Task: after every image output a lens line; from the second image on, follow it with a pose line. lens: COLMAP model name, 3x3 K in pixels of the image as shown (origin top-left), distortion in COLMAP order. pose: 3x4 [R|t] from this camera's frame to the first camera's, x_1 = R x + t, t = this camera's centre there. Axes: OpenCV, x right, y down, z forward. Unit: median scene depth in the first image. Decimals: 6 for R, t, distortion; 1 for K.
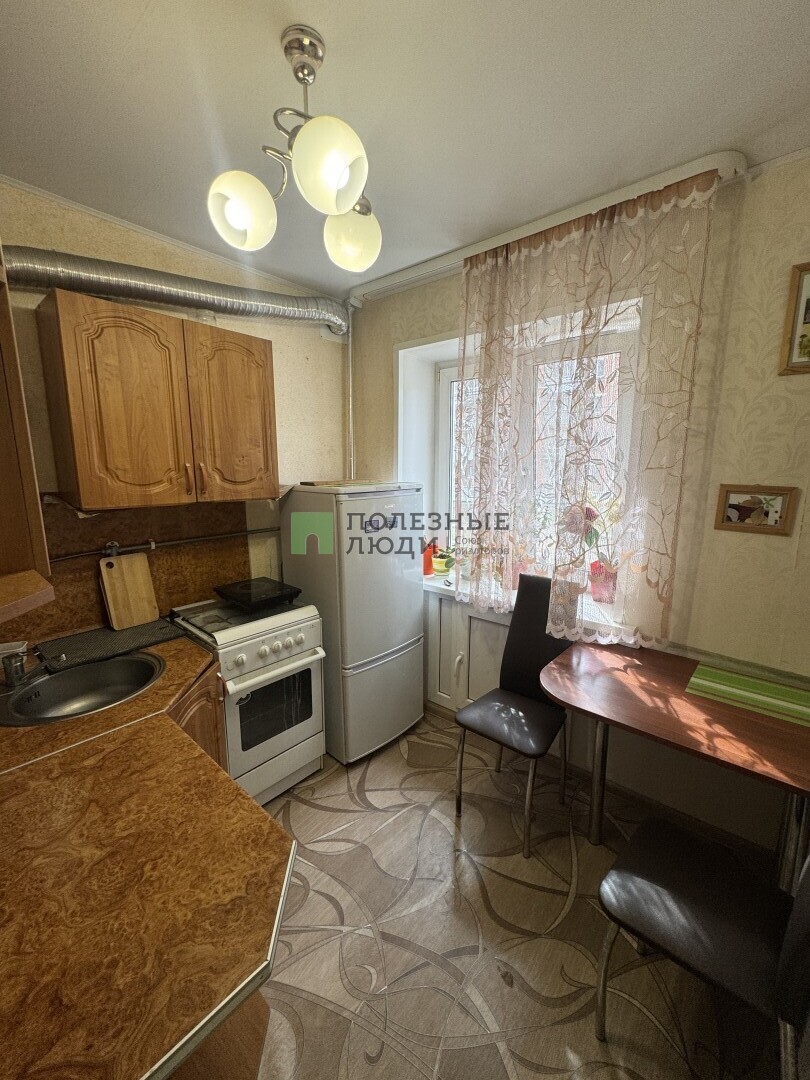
lens RADIAL K [[433.1, 0, 408.5], [0, 433.1, 539.5], [0, 0, 1]] dist [-0.003692, -0.000123]
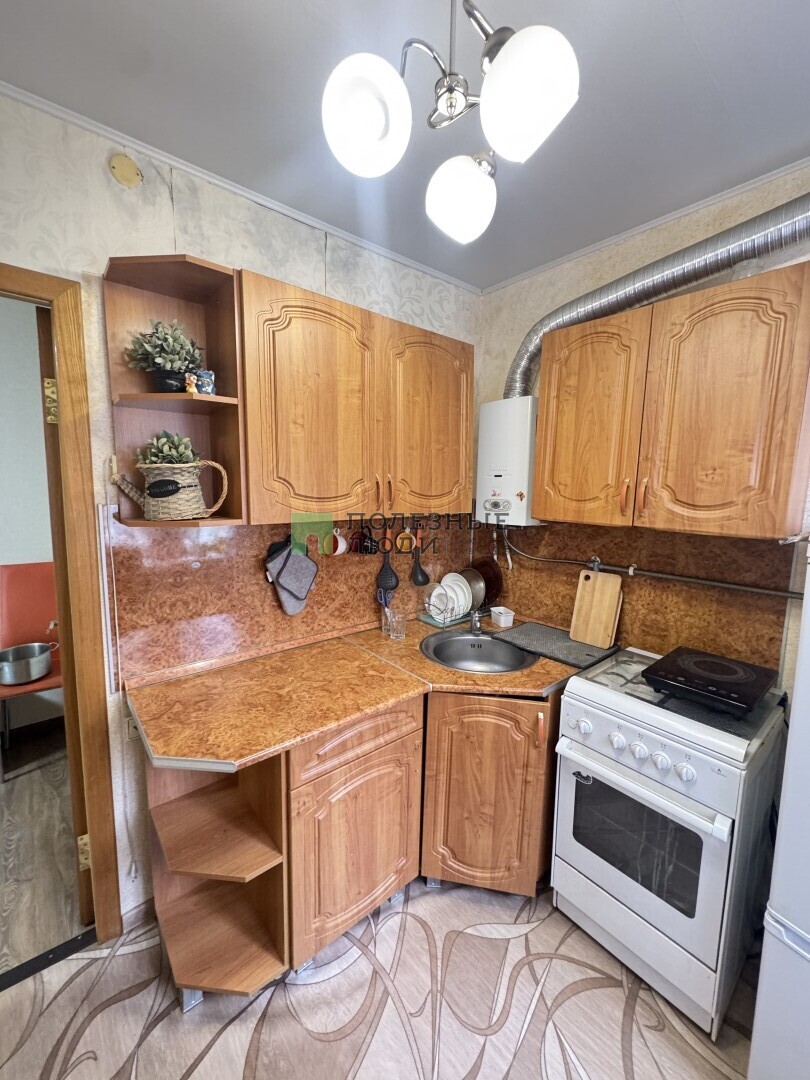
lens RADIAL K [[433.1, 0, 409.2], [0, 433.1, 538.2], [0, 0, 1]] dist [-0.003692, -0.000123]
pose [[-0.156112, 0.118336, -0.980625, 0.374212], [-0.186524, 0.971403, 0.146917, -0.104000], [0.969968, 0.205845, -0.129575, 0.692046]]
